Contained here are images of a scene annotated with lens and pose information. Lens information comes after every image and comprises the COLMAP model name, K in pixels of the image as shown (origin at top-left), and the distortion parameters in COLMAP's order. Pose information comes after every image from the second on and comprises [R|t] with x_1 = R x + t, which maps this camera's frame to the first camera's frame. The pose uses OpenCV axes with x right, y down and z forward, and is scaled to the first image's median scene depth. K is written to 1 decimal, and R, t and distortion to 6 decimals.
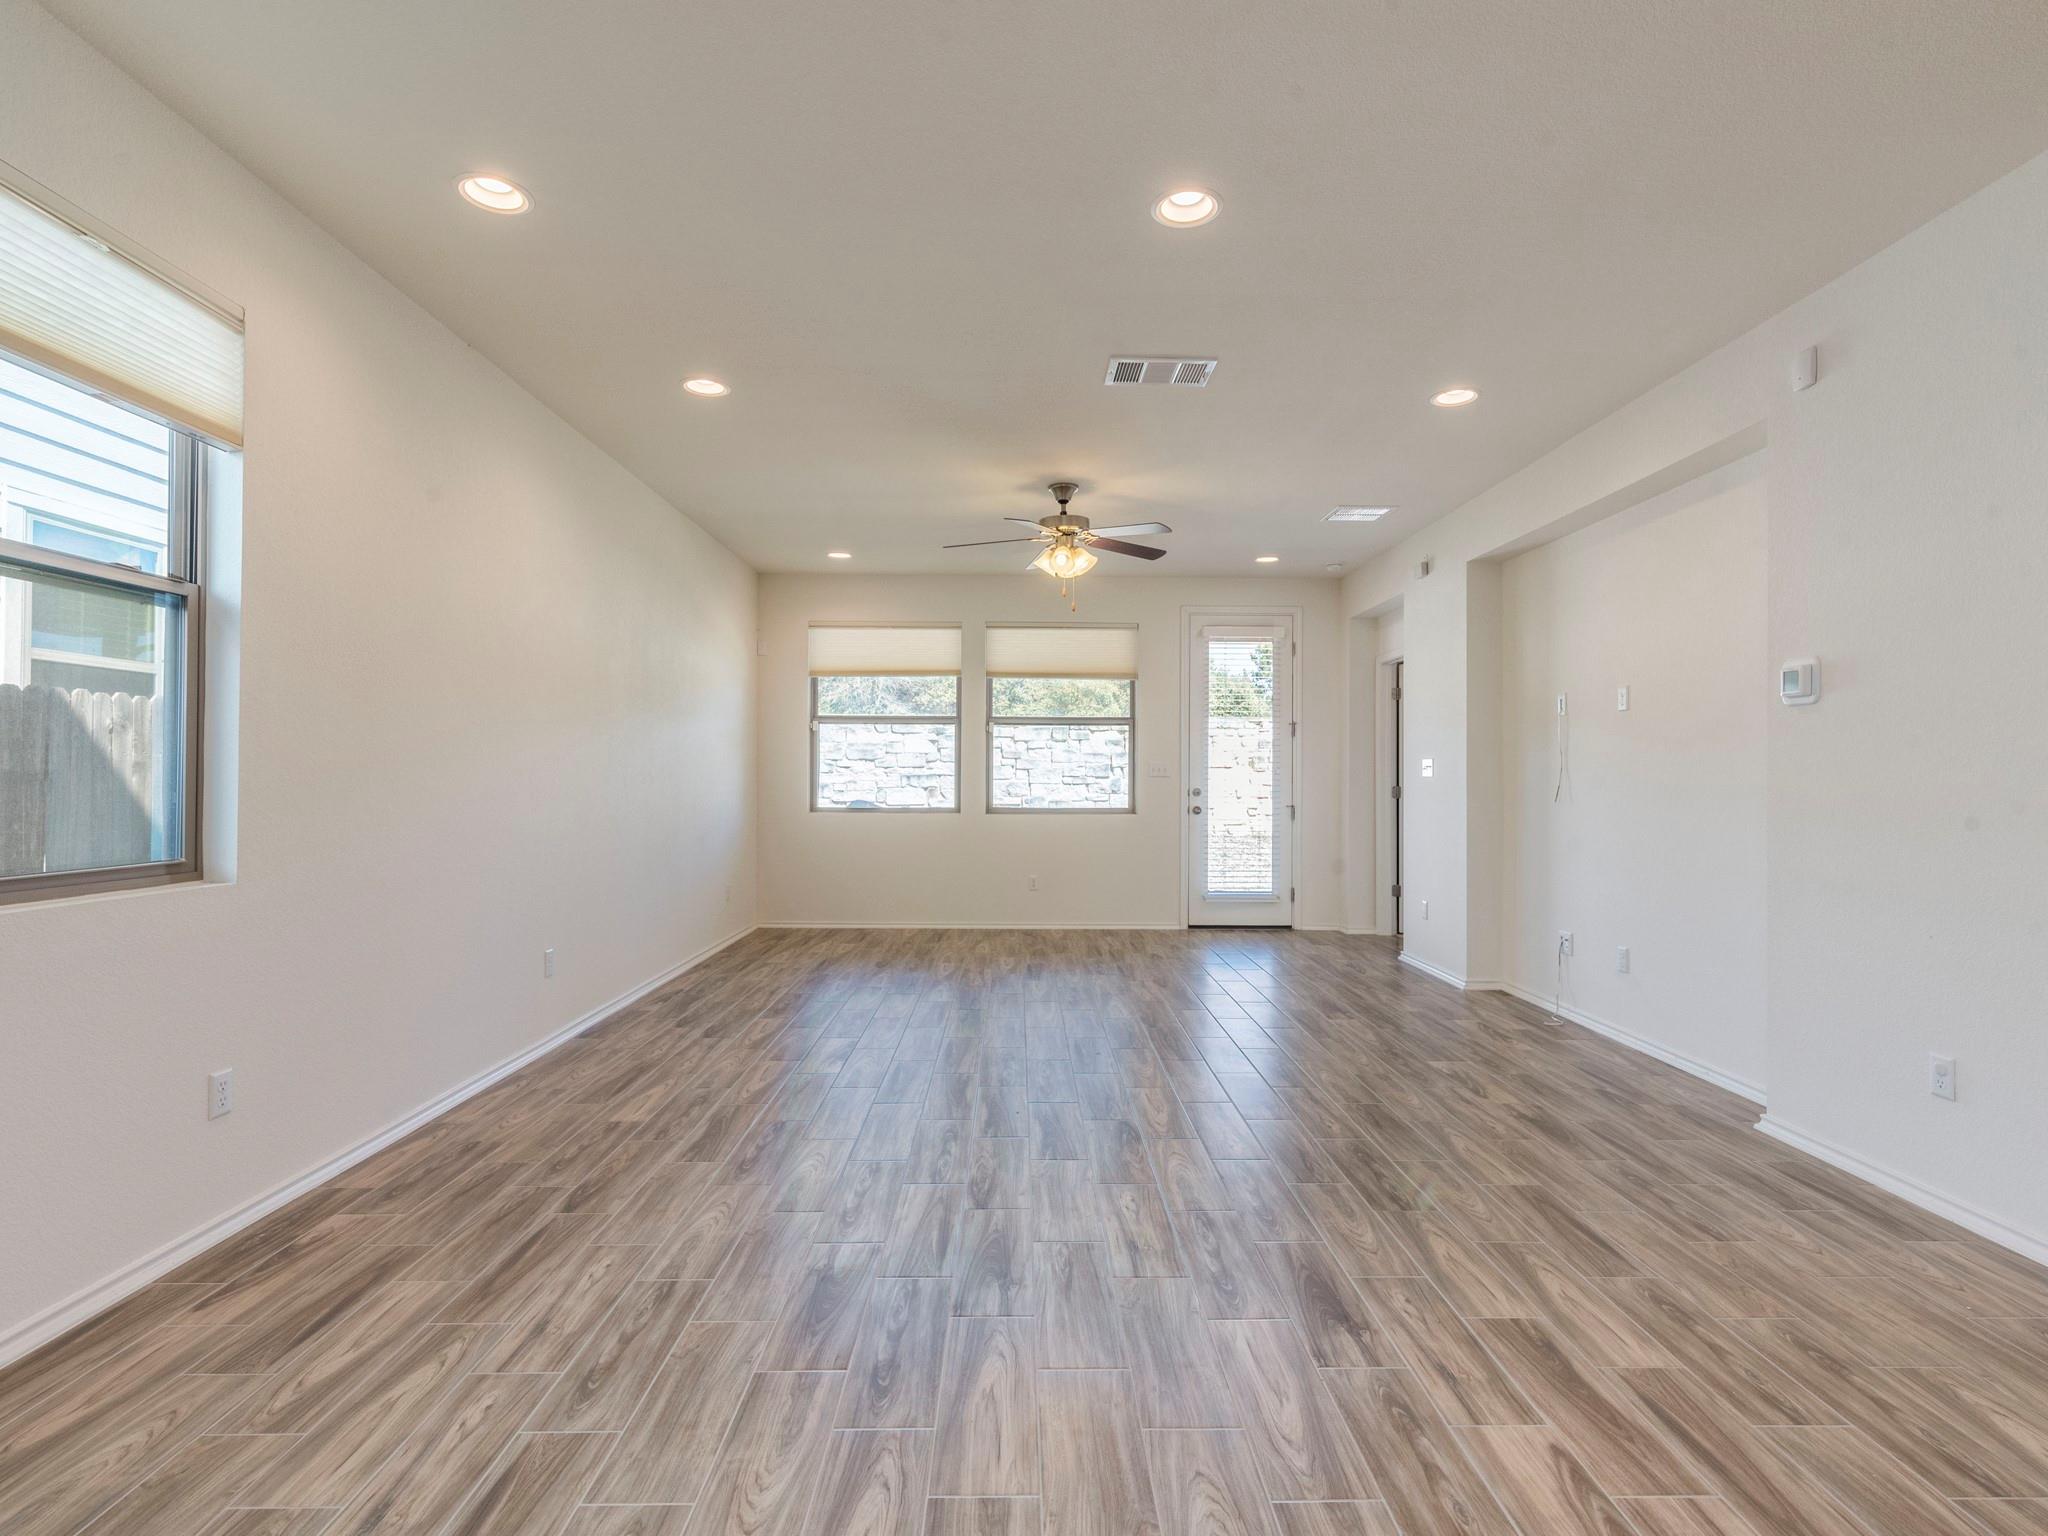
lens RADIAL K [[1021.5, 0, 1029.6], [0, 1021.5, 770.5], [0, 0, 1]] dist [0.002872, 0.000154]
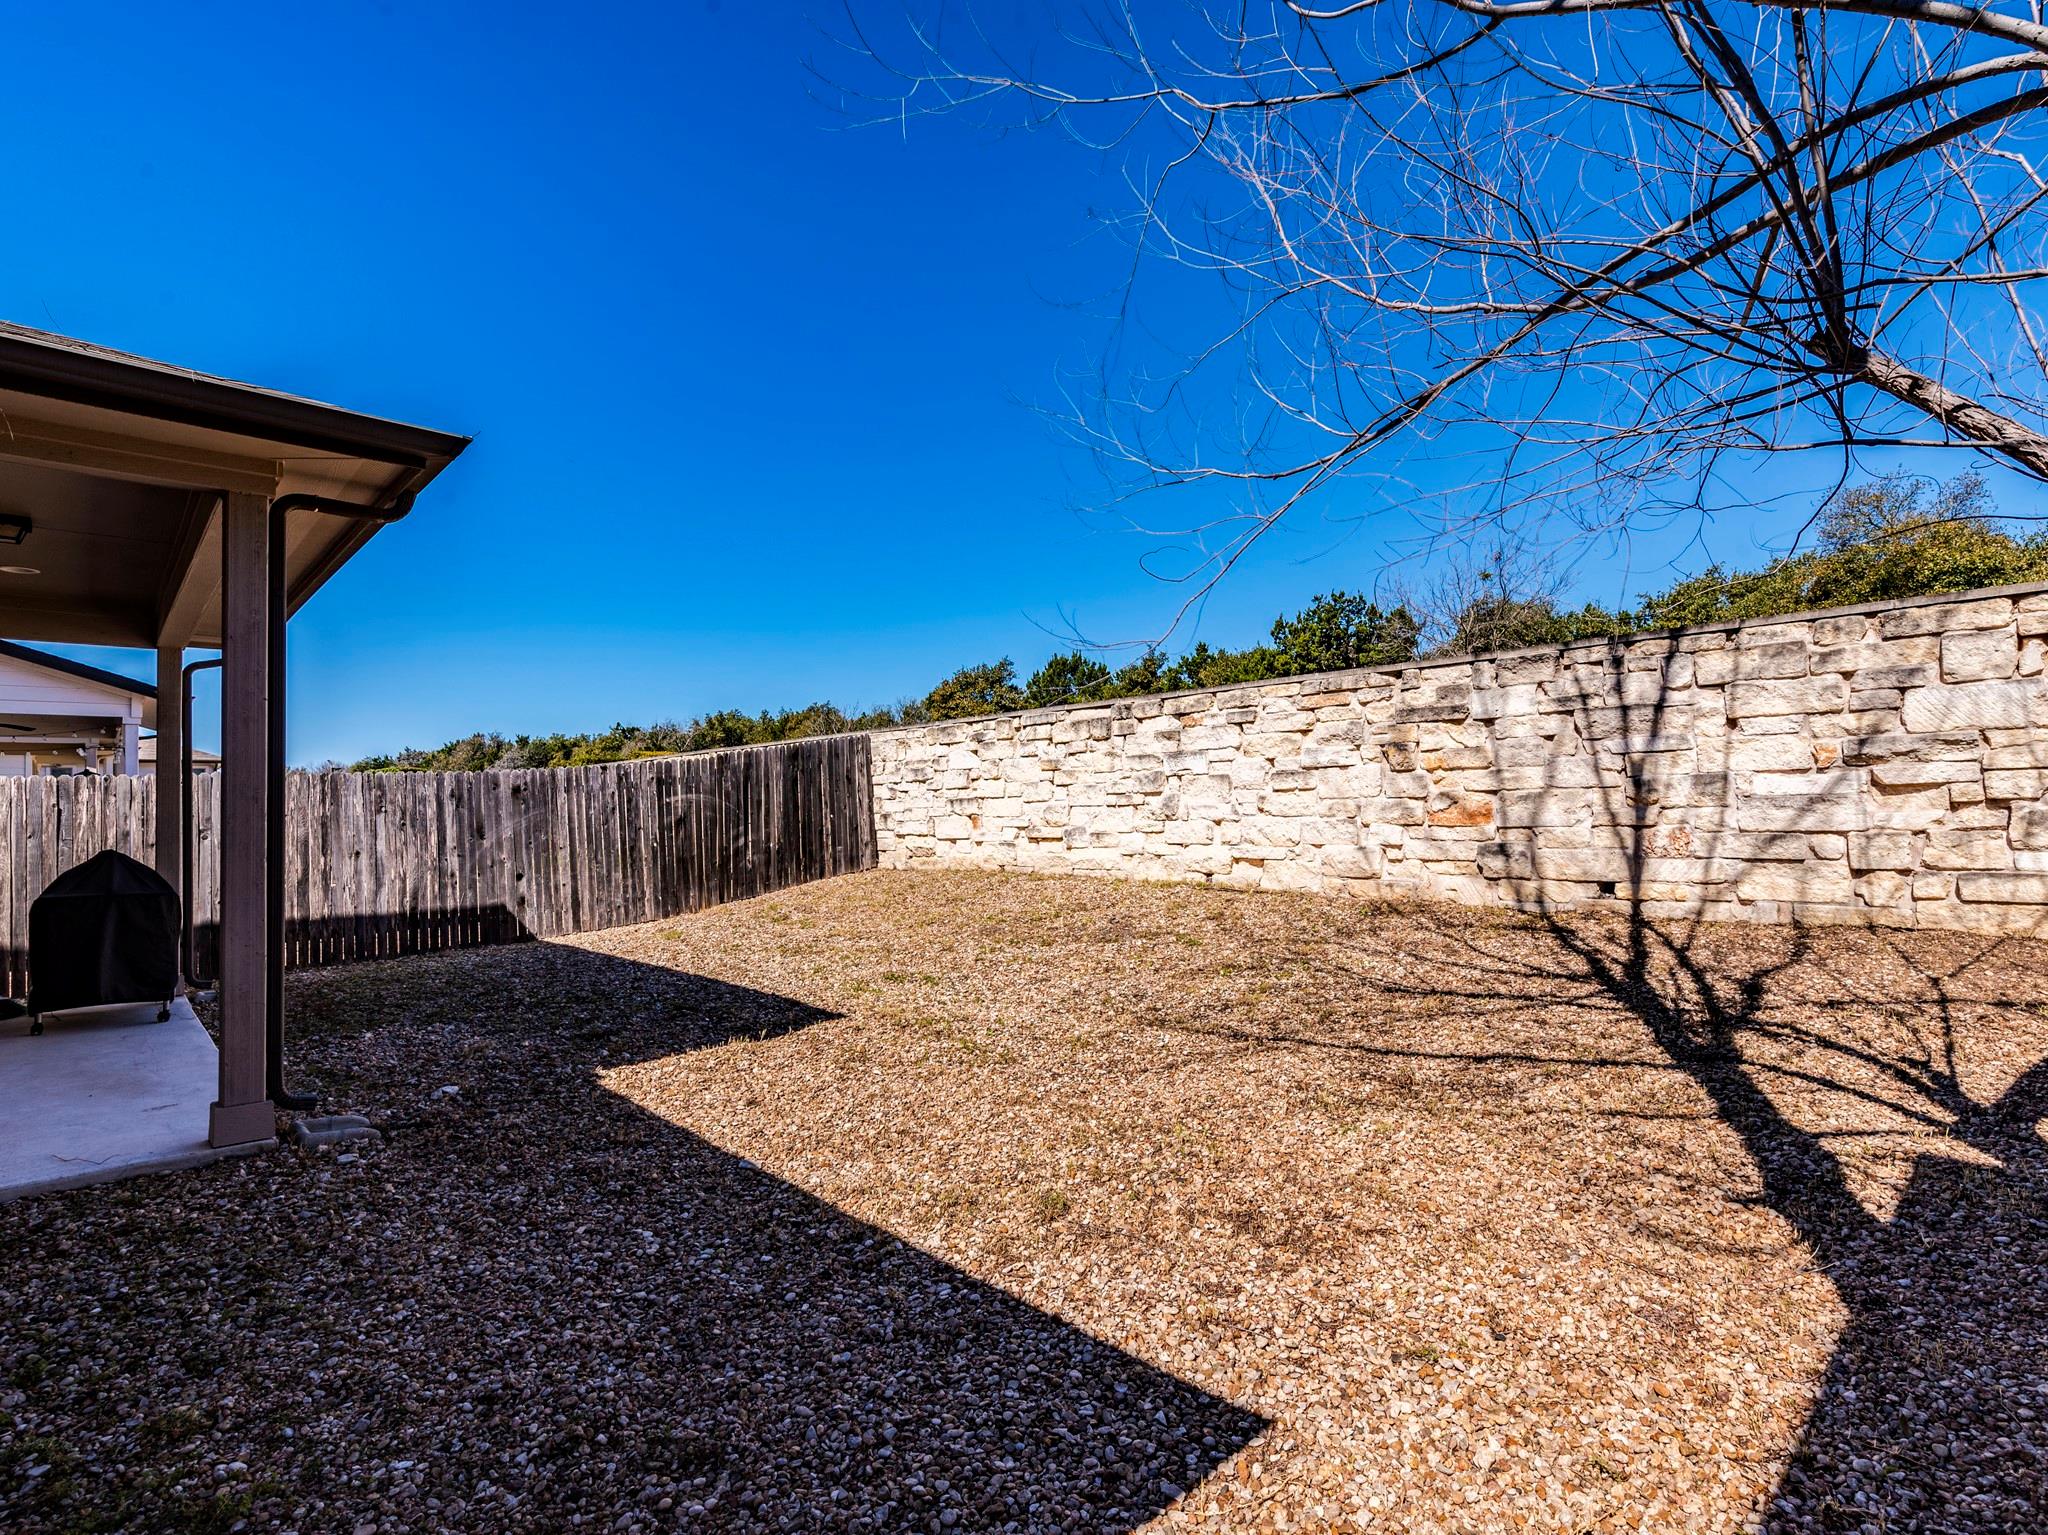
lens RADIAL K [[1002.1, 0, 1024.0], [0, 1002.1, 767.5], [0, 0, 1]] dist [0.002043, 0.000202]
pose [[0.681841, -0.052474, -0.729615, 0.985546], [0.035620, 0.998622, -0.038533, 0.024869], [0.730632, 0.000285, 0.682771, 1.161913]]
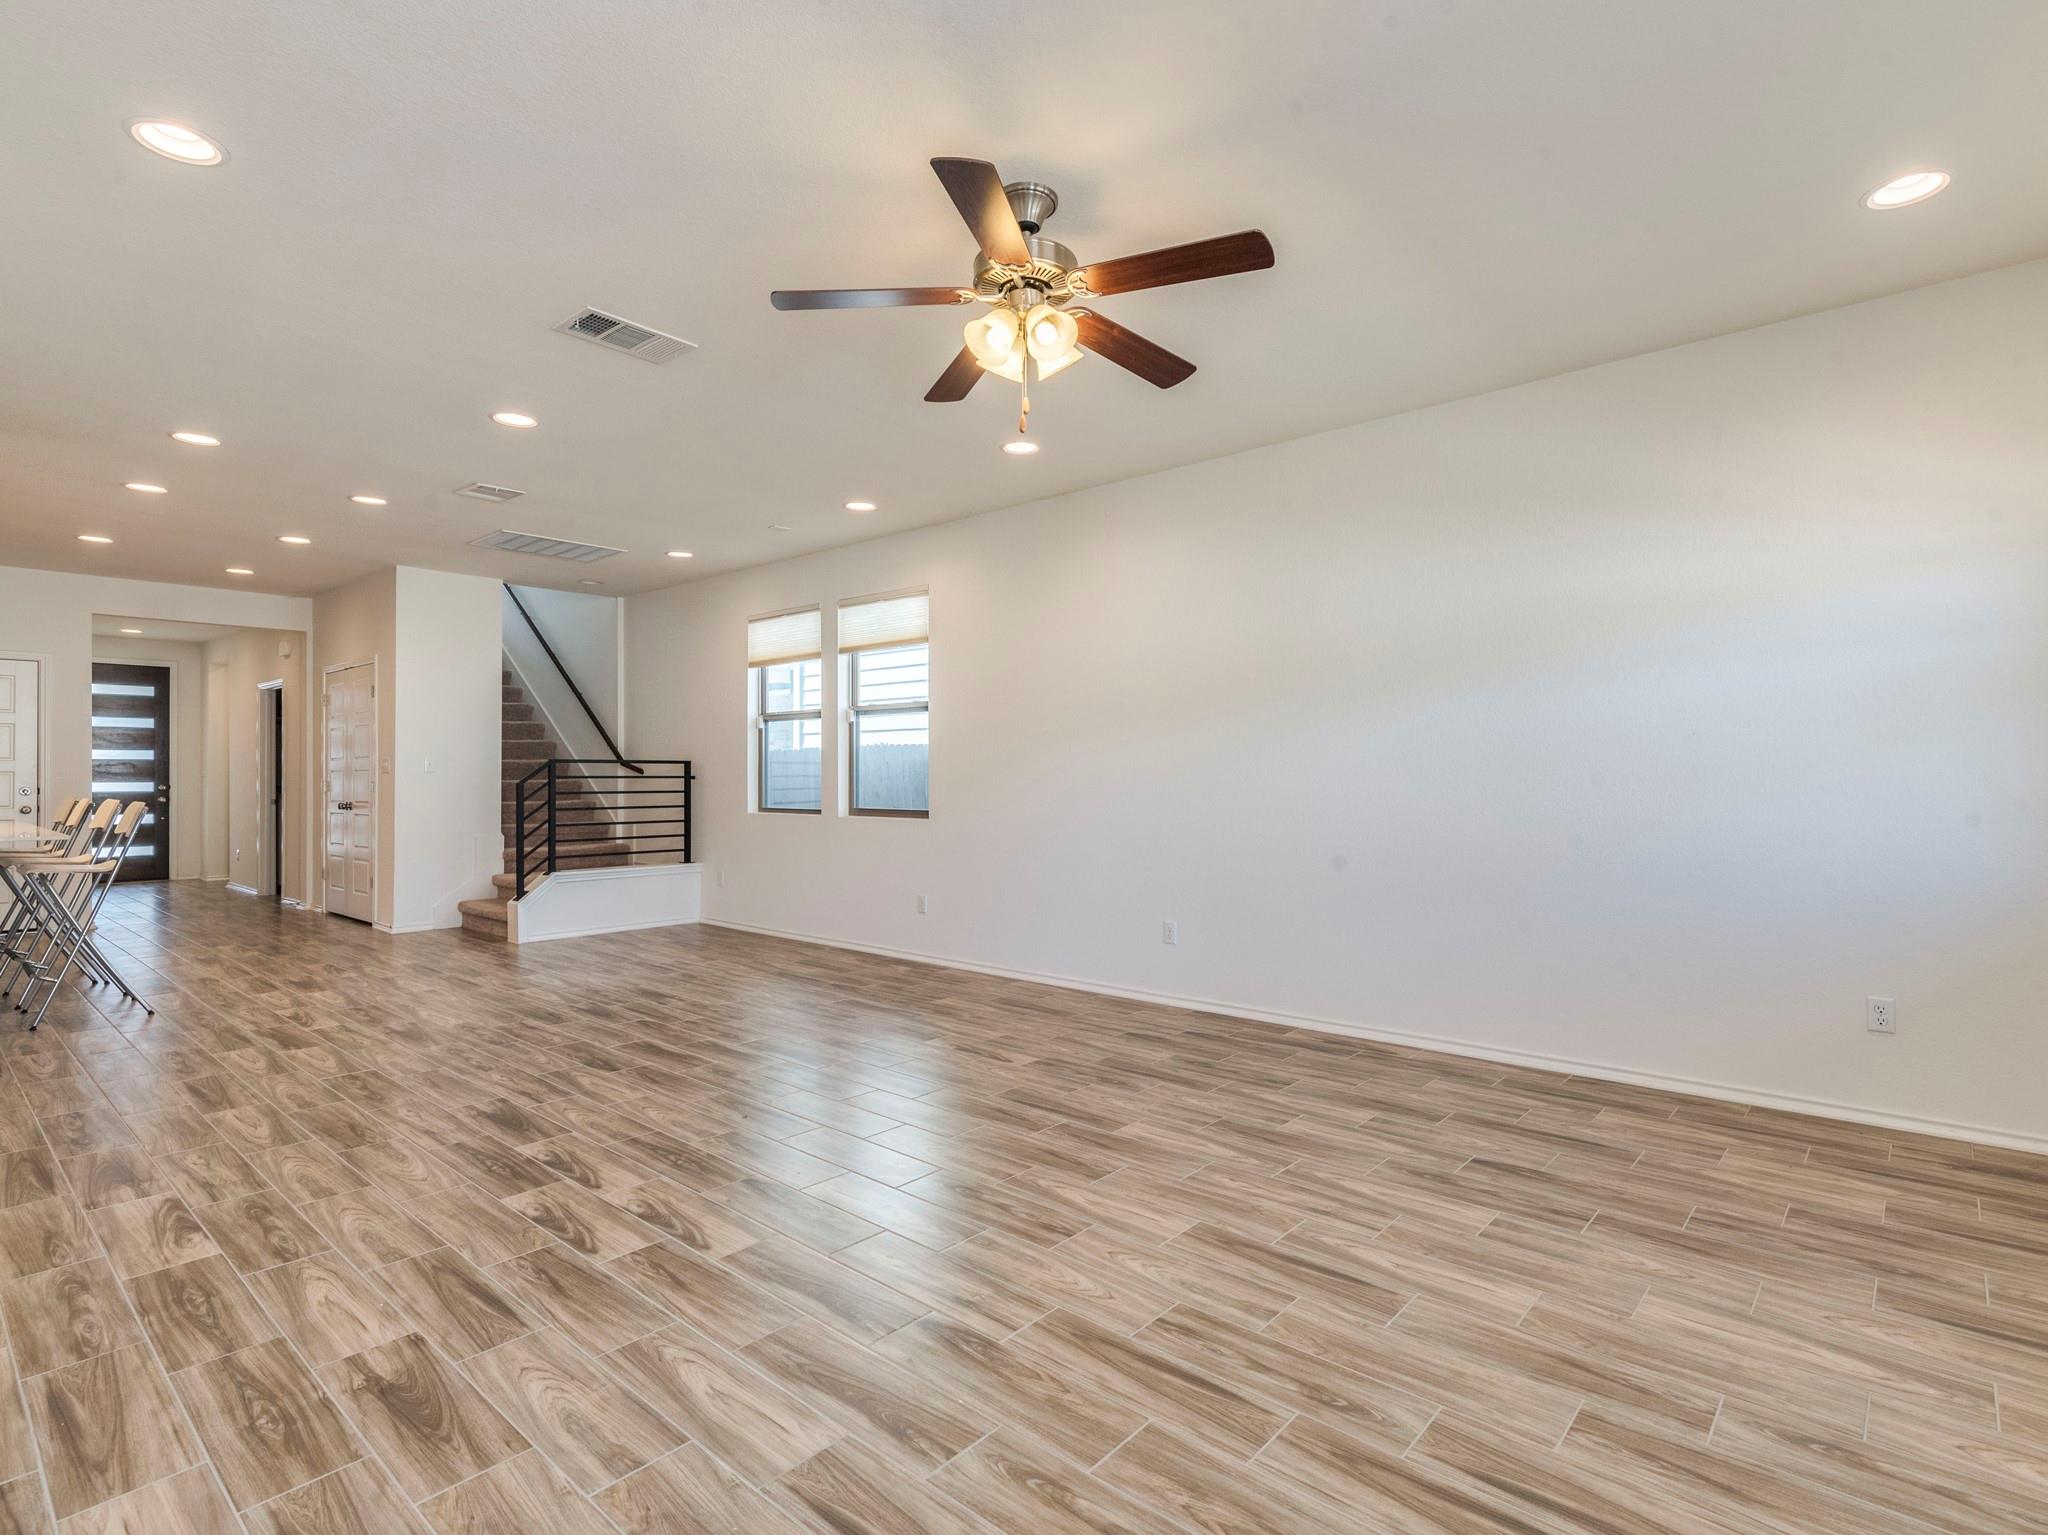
lens RADIAL K [[1033.0, 0, 1075.8], [0, 1033.0, 770.5], [0, 0, 1]] dist [0.014519, -0.005696]
pose [[-0.662693, -0.011902, -0.748797, 0.275946], [0.004788, 0.999786, -0.020128, 0.014727], [0.748876, -0.016924, -0.662494, 0.954864]]
